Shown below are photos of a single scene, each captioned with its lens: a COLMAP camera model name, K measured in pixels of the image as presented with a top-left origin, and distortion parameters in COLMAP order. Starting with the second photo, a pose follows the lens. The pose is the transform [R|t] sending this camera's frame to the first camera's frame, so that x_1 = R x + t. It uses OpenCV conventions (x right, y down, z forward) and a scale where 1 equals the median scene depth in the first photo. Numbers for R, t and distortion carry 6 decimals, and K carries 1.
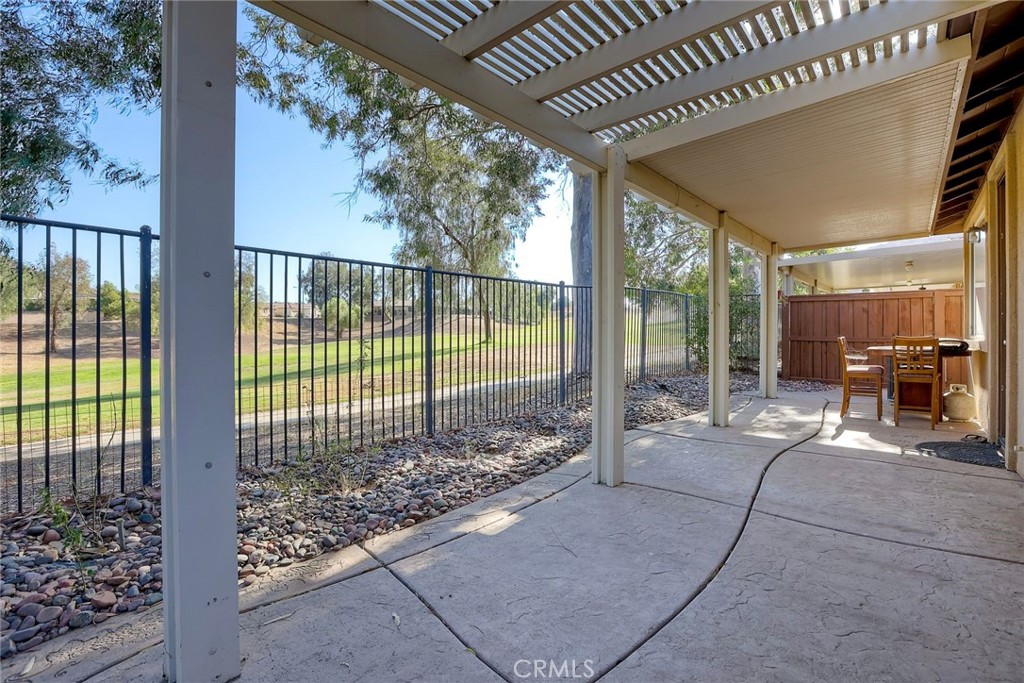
lens RADIAL K [[465.6, 0, 508.2], [0, 465.6, 338.0], [0, 0, 1]] dist [-0.000642, 0.000262]
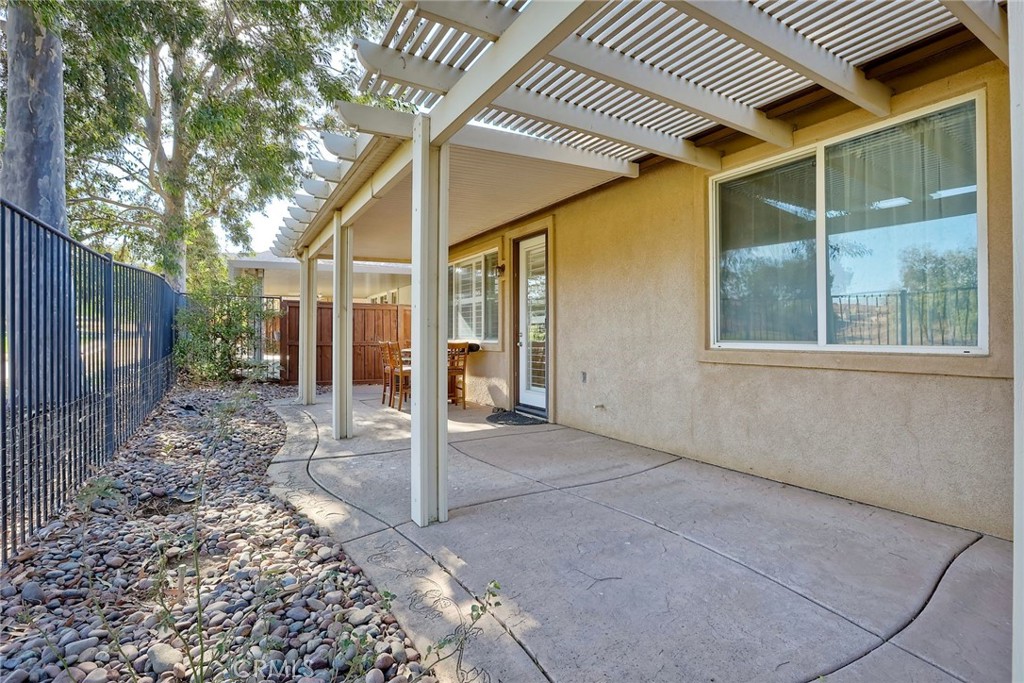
lens RADIAL K [[478.8, 0, 531.2], [0, 478.8, 340.3], [0, 0, 1]] dist [-0.002315, -0.000022]
pose [[0.282854, 0.001335, 0.959162, -0.741721], [0.000254, 0.999999, -0.001467, -0.009136], [-0.959163, 0.000658, 0.282854, 0.801291]]
